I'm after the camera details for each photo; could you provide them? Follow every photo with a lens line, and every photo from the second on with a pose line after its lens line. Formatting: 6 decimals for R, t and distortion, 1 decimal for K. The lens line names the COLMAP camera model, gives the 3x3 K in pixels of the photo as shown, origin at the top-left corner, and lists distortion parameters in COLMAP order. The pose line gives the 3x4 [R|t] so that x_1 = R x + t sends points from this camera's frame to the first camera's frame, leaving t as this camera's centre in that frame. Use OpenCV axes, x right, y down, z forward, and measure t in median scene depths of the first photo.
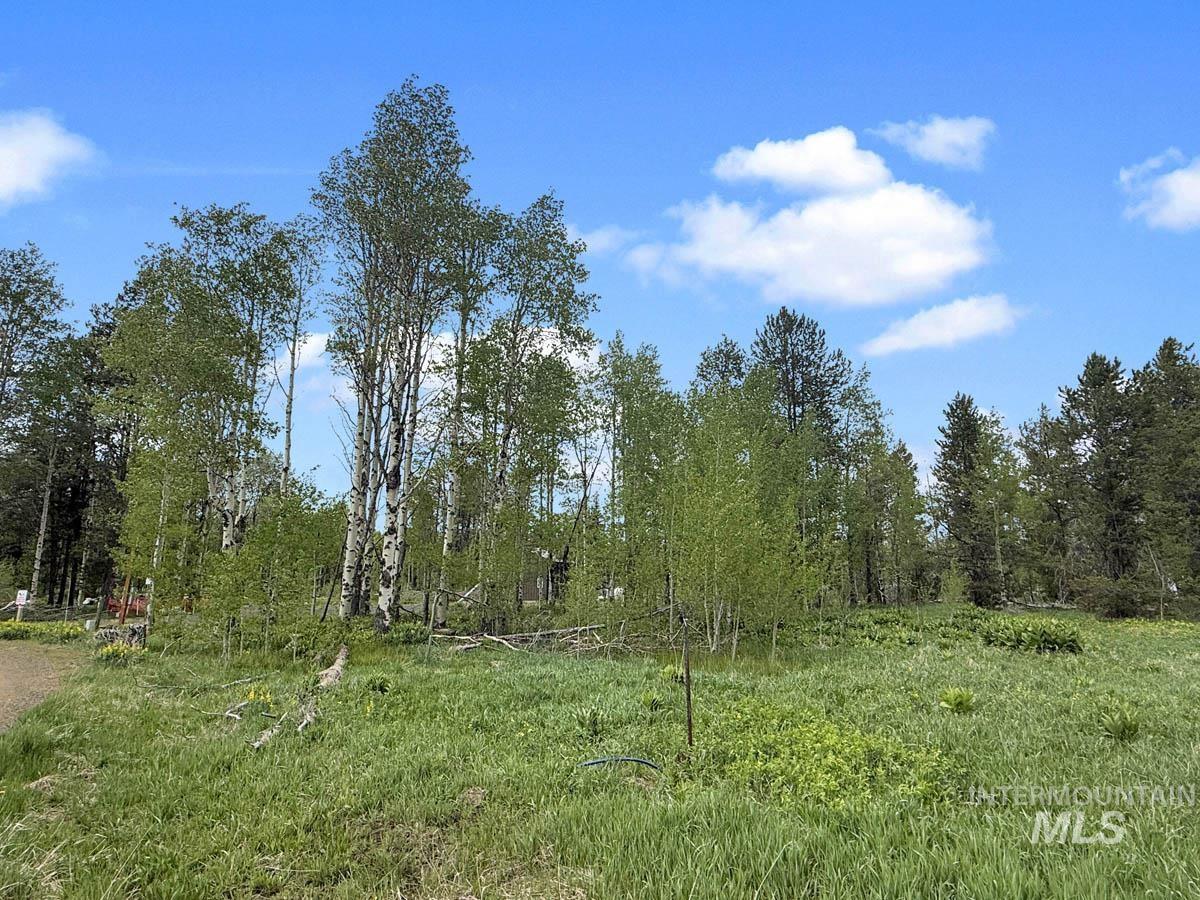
lens RADIAL K [[656.2, 0, 600.0], [0, 656.2, 450.0], [0, 0, 1]] dist [0.001917, 0.000147]
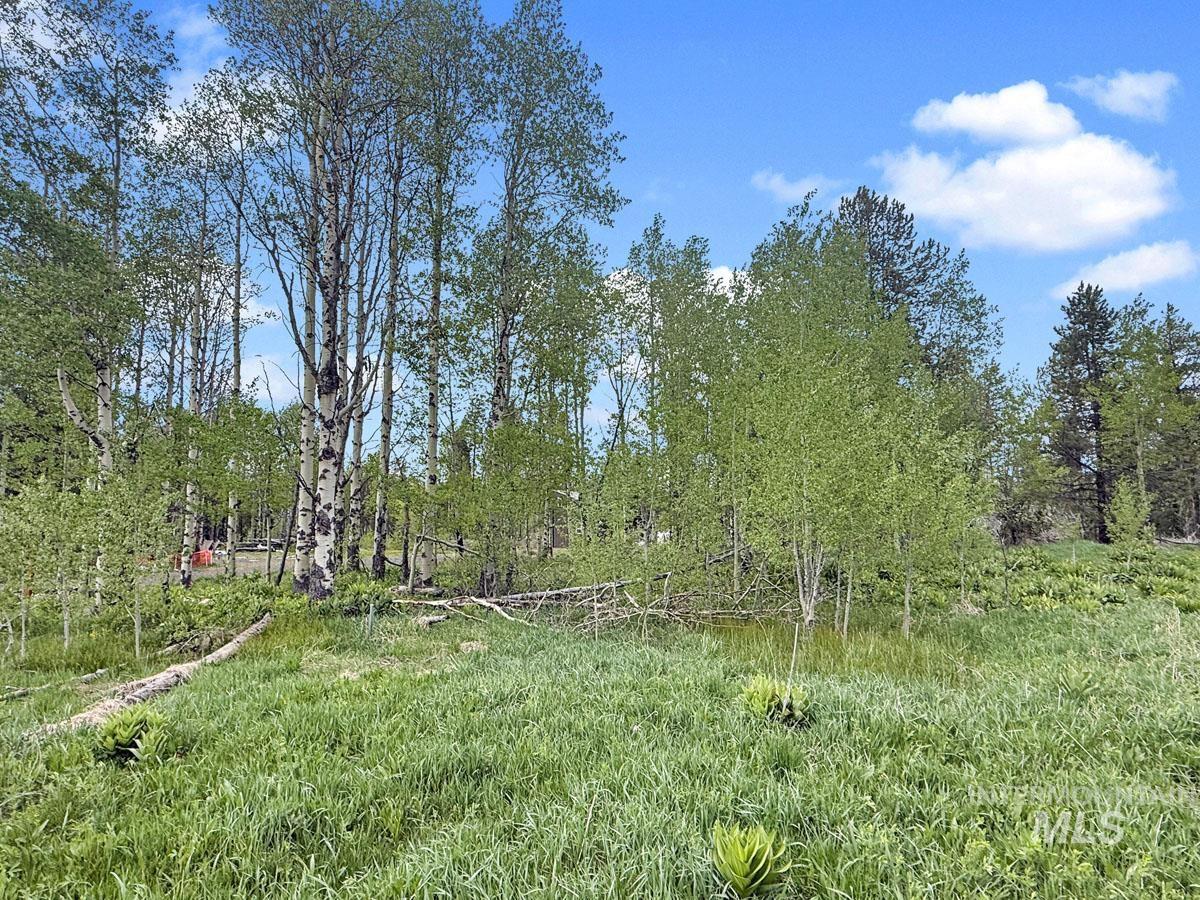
lens RADIAL K [[656.2, 0, 600.0], [0, 656.2, 450.0], [0, 0, 1]] dist [0.001917, 0.000147]
pose [[0.997155, -0.029742, -0.069260, 0.012638], [0.035066, 0.996418, 0.076957, 0.054829], [0.066723, -0.079167, 0.994626, 0.238088]]
